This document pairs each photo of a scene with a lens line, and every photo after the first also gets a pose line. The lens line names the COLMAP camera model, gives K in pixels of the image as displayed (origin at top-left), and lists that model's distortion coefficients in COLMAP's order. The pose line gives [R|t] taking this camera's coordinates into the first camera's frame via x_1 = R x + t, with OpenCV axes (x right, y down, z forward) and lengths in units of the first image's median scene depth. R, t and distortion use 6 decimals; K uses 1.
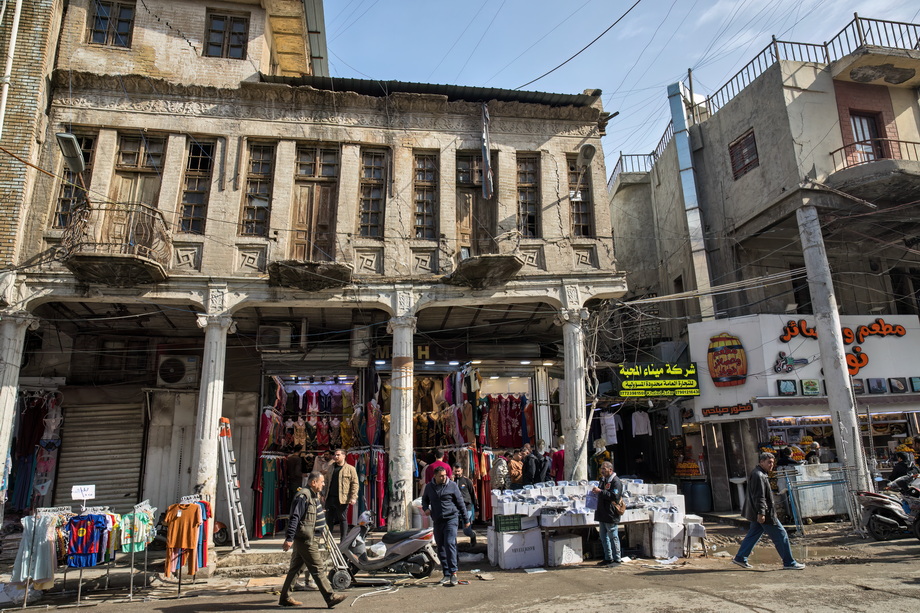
lens RADIAL K [[631.8, 0, 460.0], [0, 631.8, 306.5], [0, 0, 1]] dist [-0.107016, 0.090721]
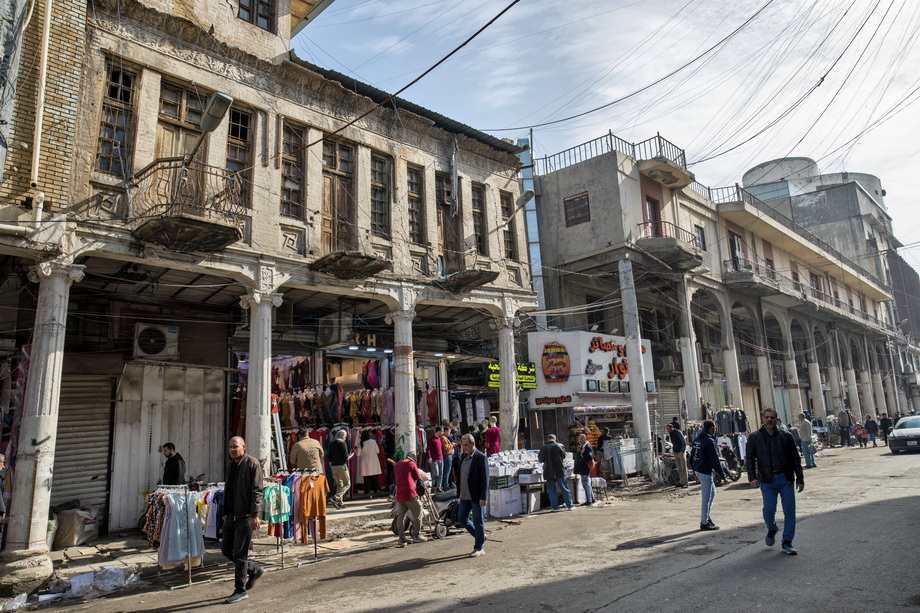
lens RADIAL K [[631.8, 0, 460.0], [0, 631.8, 306.5], [0, 0, 1]] dist [-0.107016, 0.090721]
pose [[0.832415, 0.106032, 0.543915, -0.601593], [-0.117936, 0.992935, -0.013074, 0.011100], [-0.541458, -0.053265, 0.839039, -0.014421]]
